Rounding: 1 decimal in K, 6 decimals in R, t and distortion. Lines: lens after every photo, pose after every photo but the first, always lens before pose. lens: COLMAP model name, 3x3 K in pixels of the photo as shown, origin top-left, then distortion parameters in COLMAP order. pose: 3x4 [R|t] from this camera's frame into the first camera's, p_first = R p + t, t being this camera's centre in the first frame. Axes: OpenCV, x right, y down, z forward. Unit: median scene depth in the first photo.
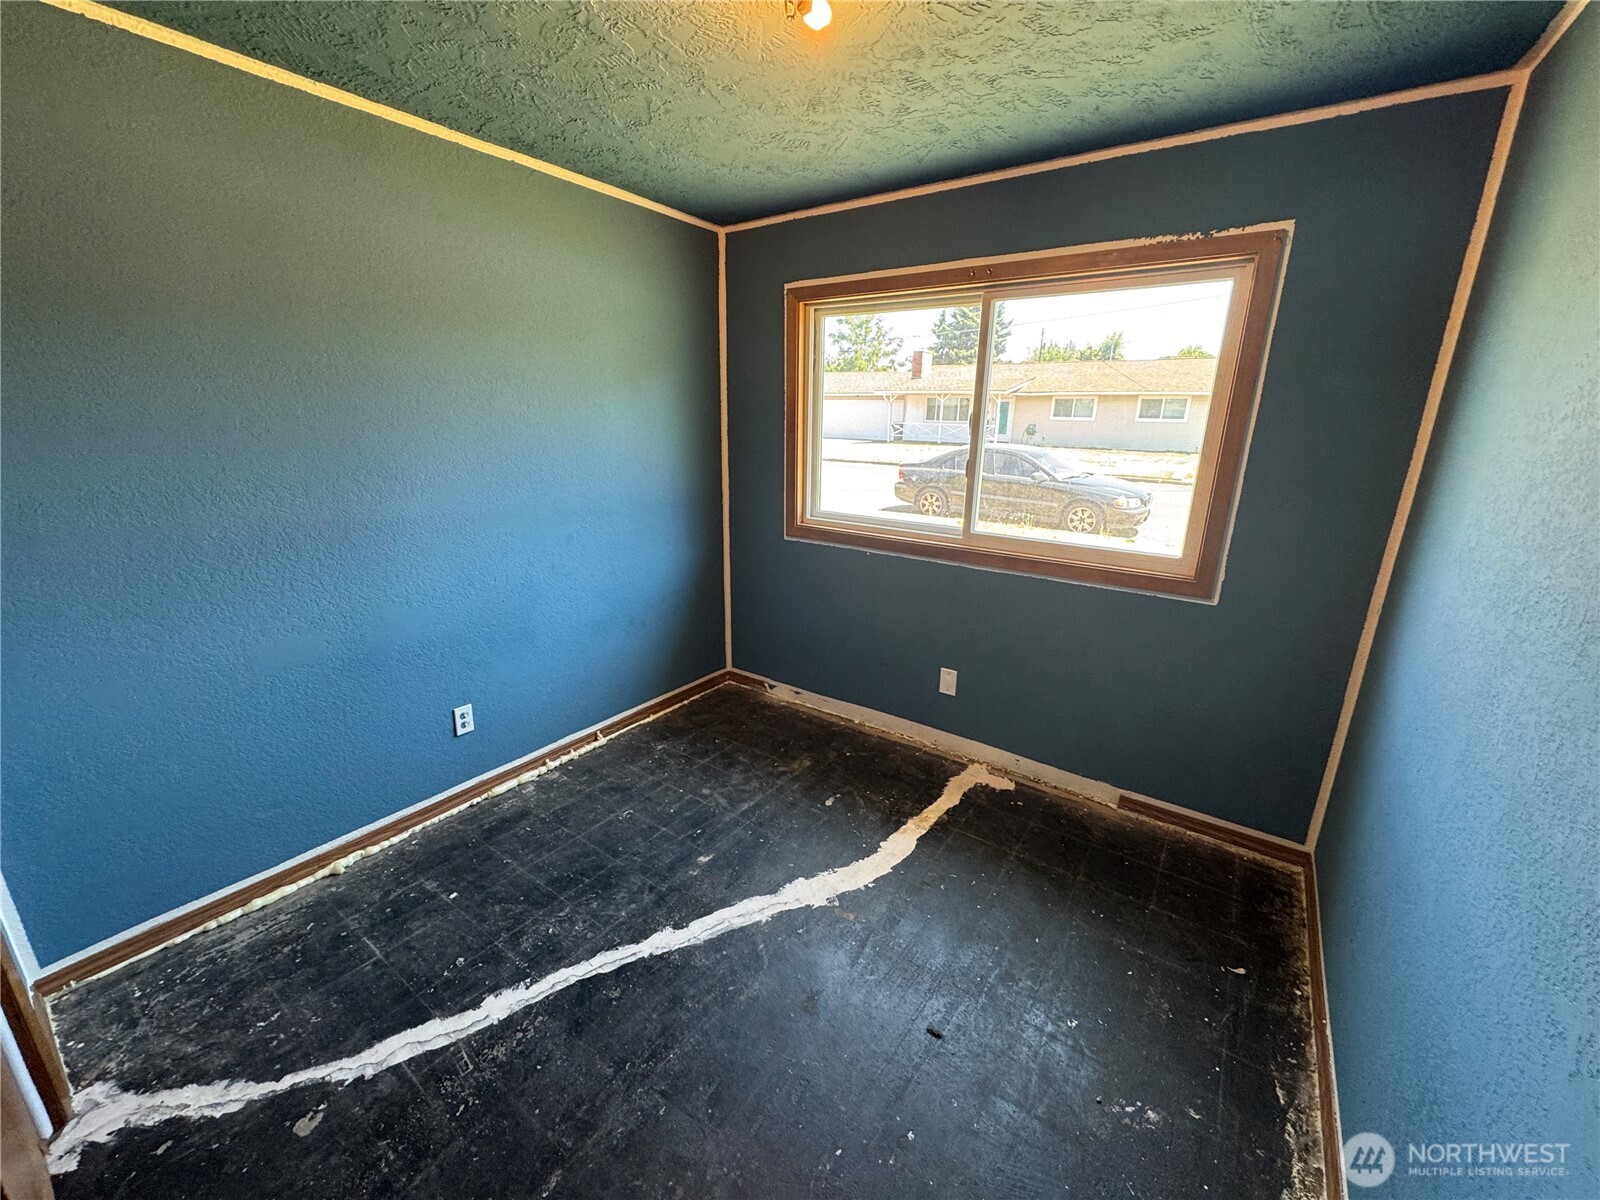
lens RADIAL K [[636.5, 0, 800.5], [0, 636.5, 598.6], [0, 0, 1]] dist [-0.000979, -0.000010]
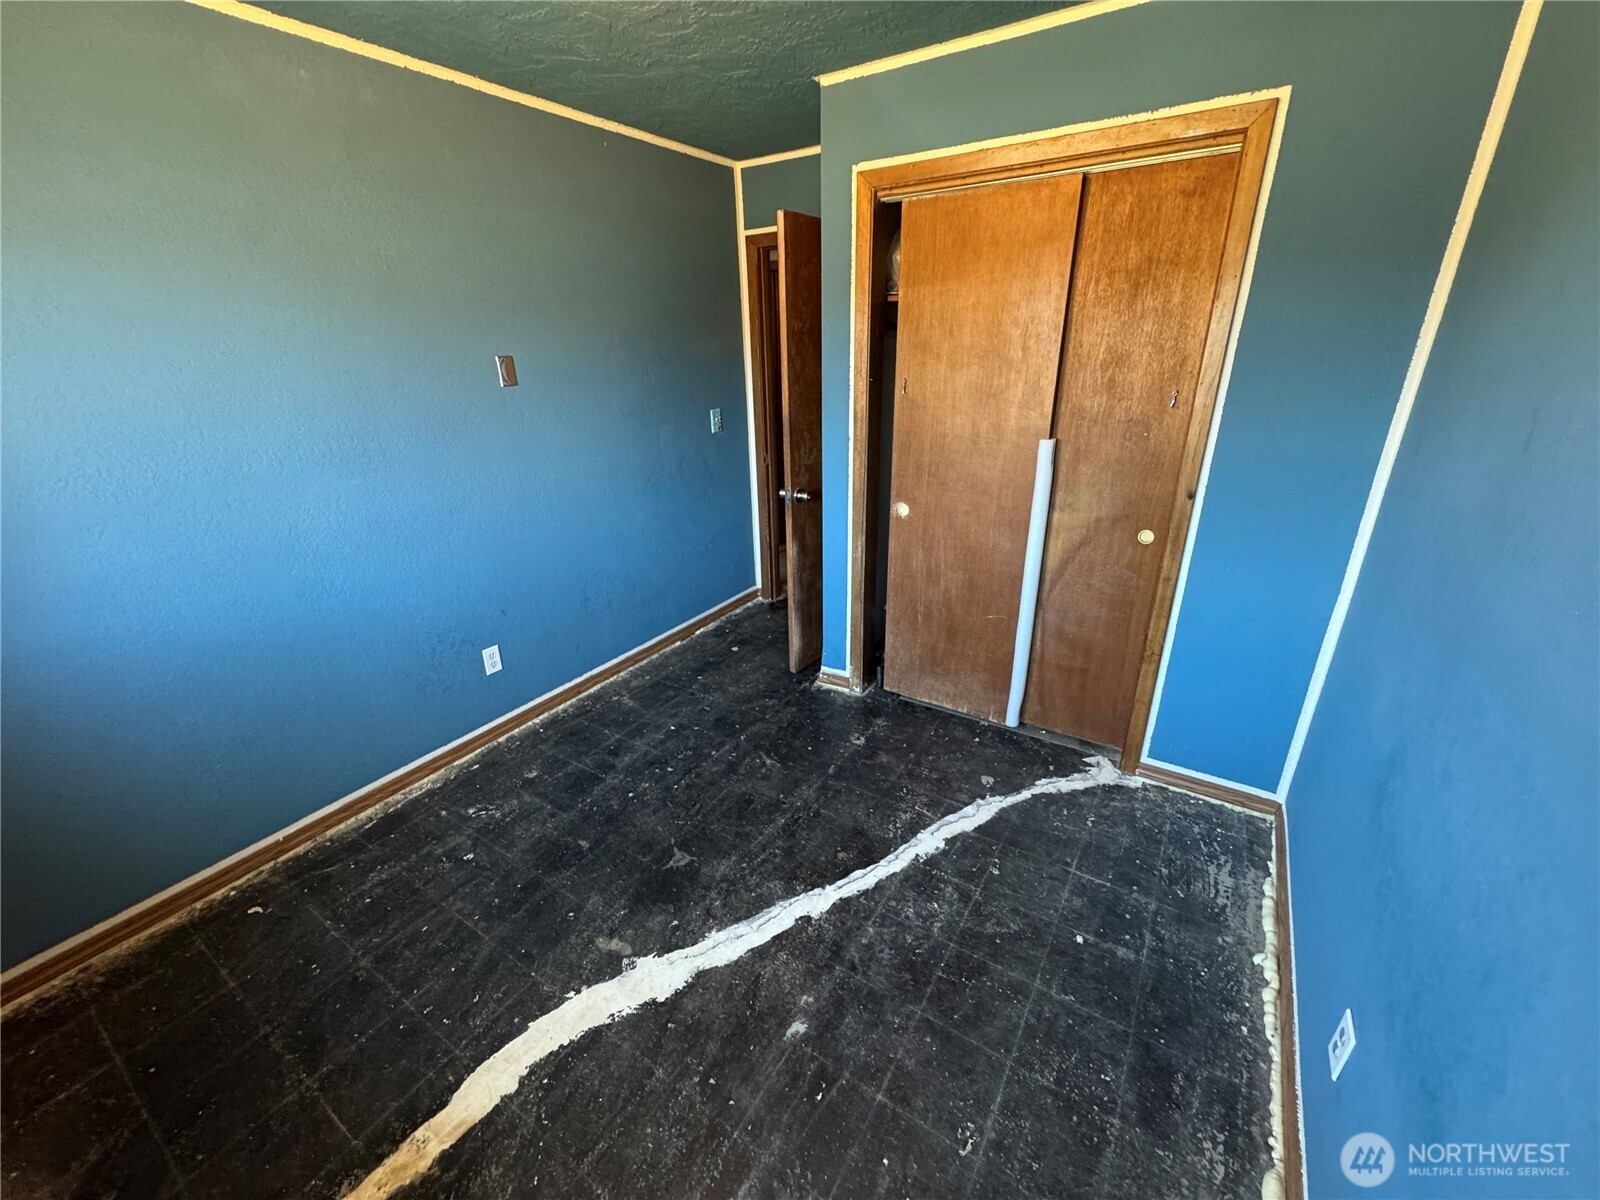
lens RADIAL K [[636.5, 0, 800.7], [0, 636.5, 599.3], [0, 0, 1]] dist [-0.000979, -0.000010]
pose [[-0.999113, 0.018639, -0.037770, -0.161072], [-0.008816, 0.784336, 0.620274, -0.441064], [0.041186, 0.620057, -0.783475, 1.466639]]
